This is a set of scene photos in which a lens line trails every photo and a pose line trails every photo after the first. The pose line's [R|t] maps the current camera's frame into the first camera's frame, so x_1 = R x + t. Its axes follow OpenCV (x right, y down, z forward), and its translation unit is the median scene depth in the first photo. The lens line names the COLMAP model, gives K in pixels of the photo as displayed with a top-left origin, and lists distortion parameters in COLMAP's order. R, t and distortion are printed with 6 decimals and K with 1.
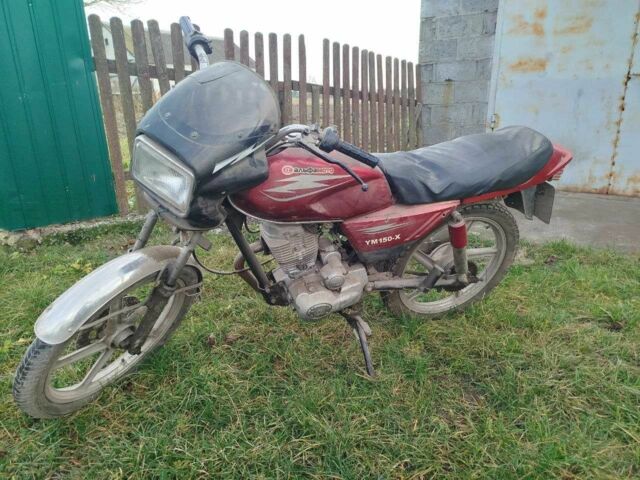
lens RADIAL K [[433.6, 0, 318.1], [0, 433.6, 240.1], [0, 0, 1]] dist [-0.009673, 0.002132]
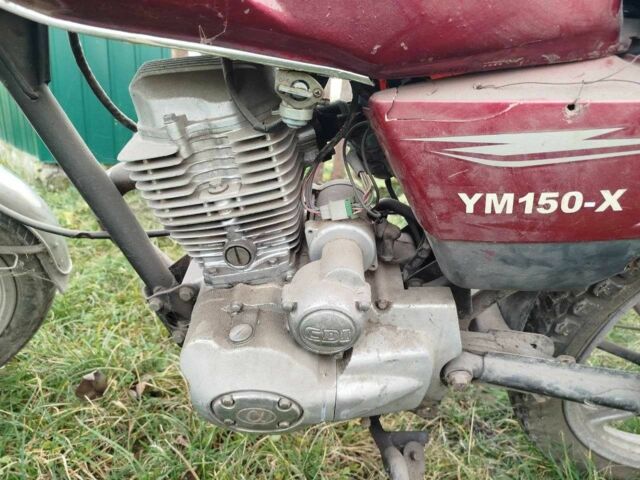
lens RADIAL K [[433.6, 0, 323.4], [0, 433.6, 240.9], [0, 0, 1]] dist [-0.009673, 0.002132]
pose [[0.925268, 0.177604, -0.335167, 0.110368], [-0.189278, 0.981921, -0.002208, 0.038350], [0.328715, 0.065482, 0.942156, 0.661630]]
